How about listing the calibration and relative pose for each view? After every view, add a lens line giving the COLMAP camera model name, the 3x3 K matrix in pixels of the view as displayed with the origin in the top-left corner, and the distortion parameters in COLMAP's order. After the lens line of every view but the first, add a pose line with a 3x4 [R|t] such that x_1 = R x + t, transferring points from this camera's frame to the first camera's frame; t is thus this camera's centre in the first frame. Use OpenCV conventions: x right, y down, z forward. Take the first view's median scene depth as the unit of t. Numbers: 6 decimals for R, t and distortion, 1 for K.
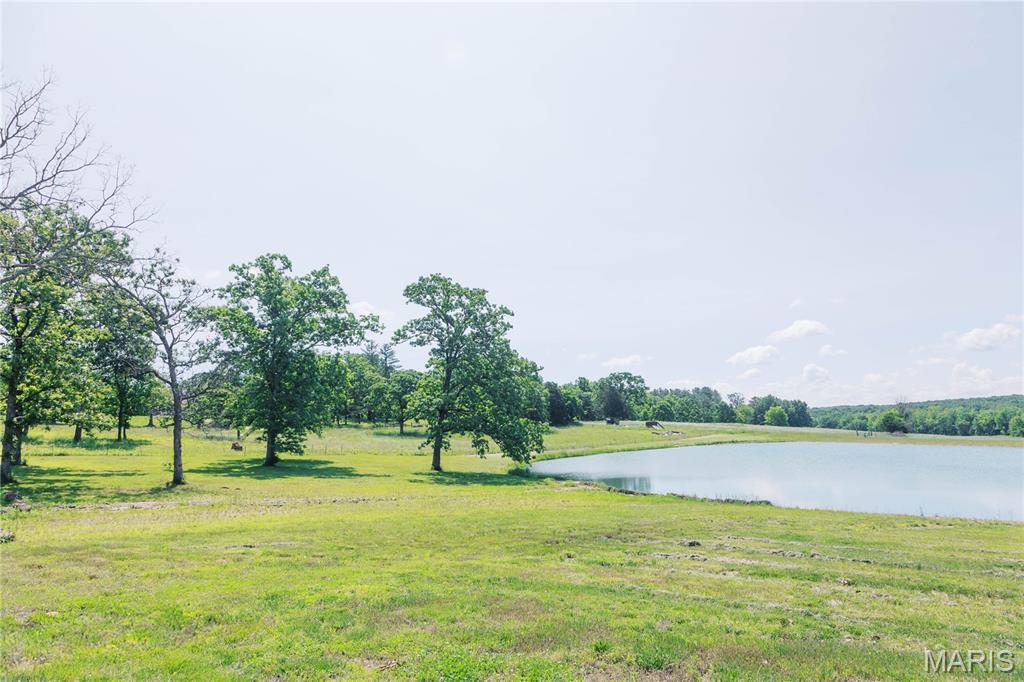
lens RADIAL K [[676.8, 0, 514.3], [0, 676.8, 331.1], [0, 0, 1]] dist [0.006411, 0.003331]
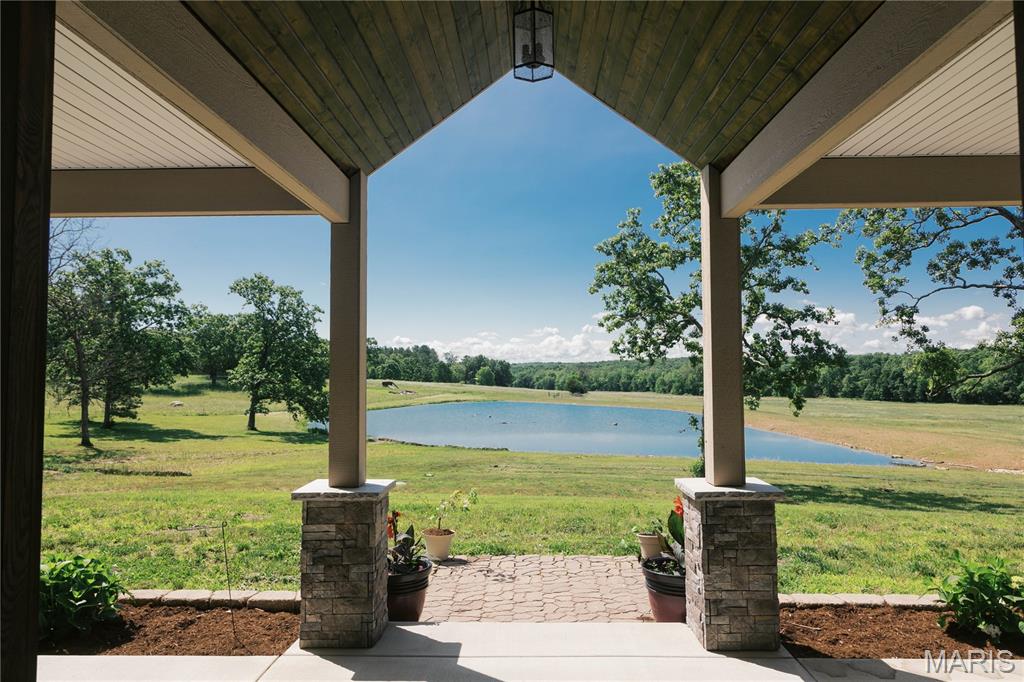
lens RADIAL K [[695.6, 0, 497.8], [0, 695.6, 338.4], [0, 0, 1]] dist [-0.000681, 0.000284]
pose [[0.923039, 0.038023, 0.382822, -0.186056], [-0.070518, 0.994966, 0.071204, -0.084630], [-0.378187, -0.092720, 0.921074, -0.333735]]
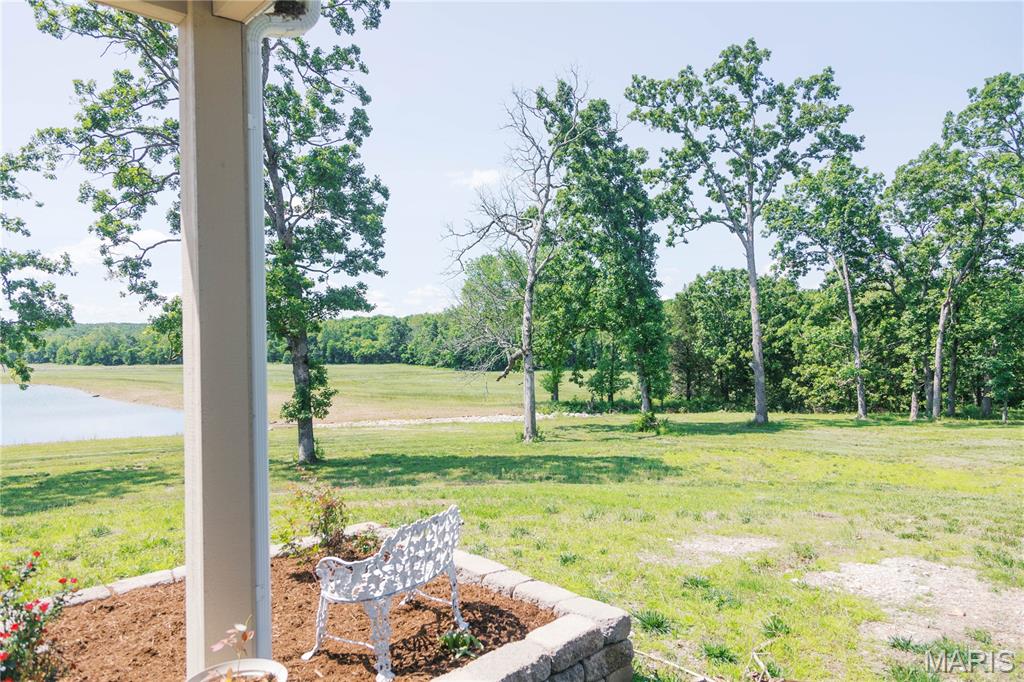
lens RADIAL K [[696.3, 0, 516.7], [0, 696.3, 339.4], [0, 0, 1]] dist [0.019874, -0.000987]
pose [[0.381751, 0.011093, 0.924199, -0.059342], [-0.124753, 0.991396, 0.039631, -0.088695], [-0.915807, -0.130425, 0.379850, -0.372243]]
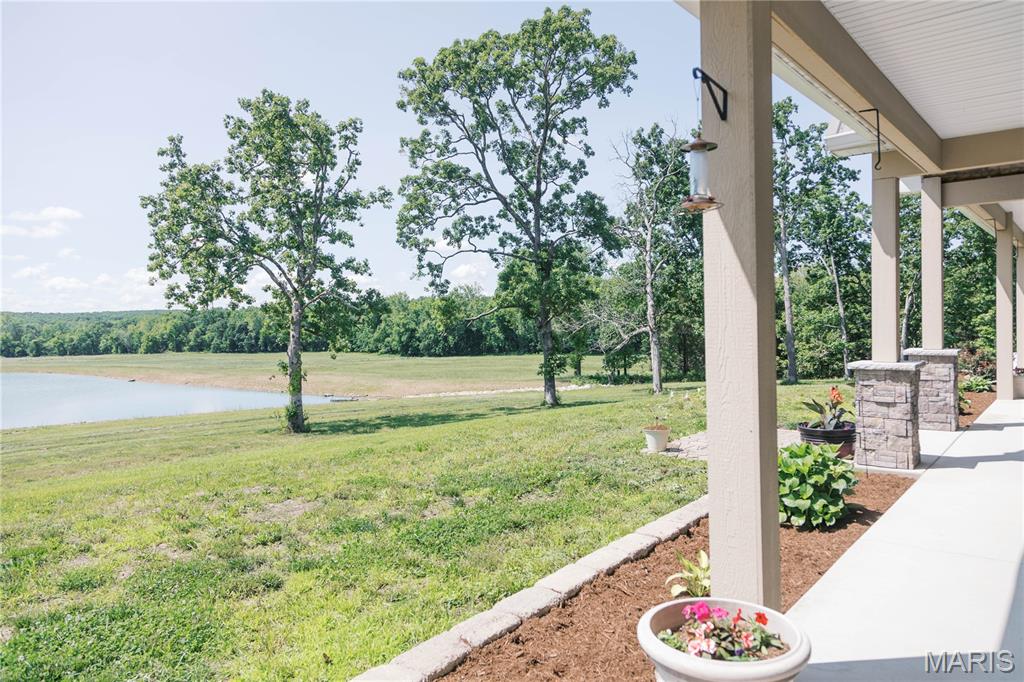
lens RADIAL K [[696.3, 0, 516.7], [0, 696.3, 339.4], [0, 0, 1]] dist [0.019874, -0.000987]
pose [[0.247773, -0.008520, 0.968781, -0.292625], [-0.121715, 0.991765, 0.039852, -0.062456], [-0.961142, -0.127789, 0.244696, -0.228313]]
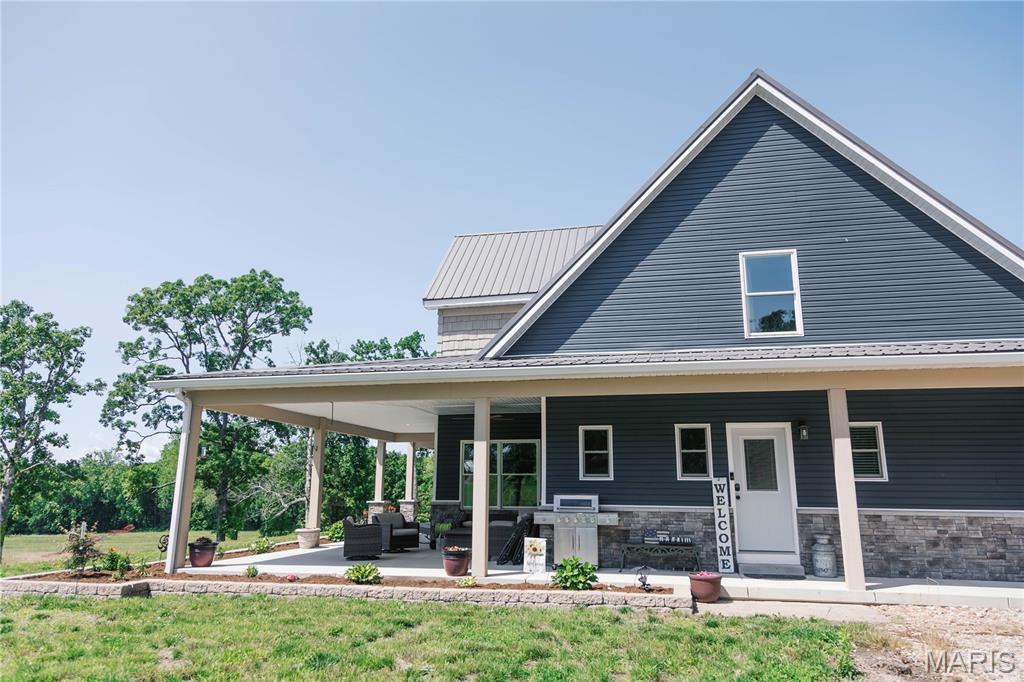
lens RADIAL K [[696.3, 0, 516.7], [0, 696.3, 339.4], [0, 0, 1]] dist [0.019874, -0.000987]
pose [[-0.221030, 0.232406, 0.947171, -0.530687], [-0.134374, 0.954672, -0.265604, -0.055089], [-0.965966, -0.185982, -0.179781, -0.245362]]
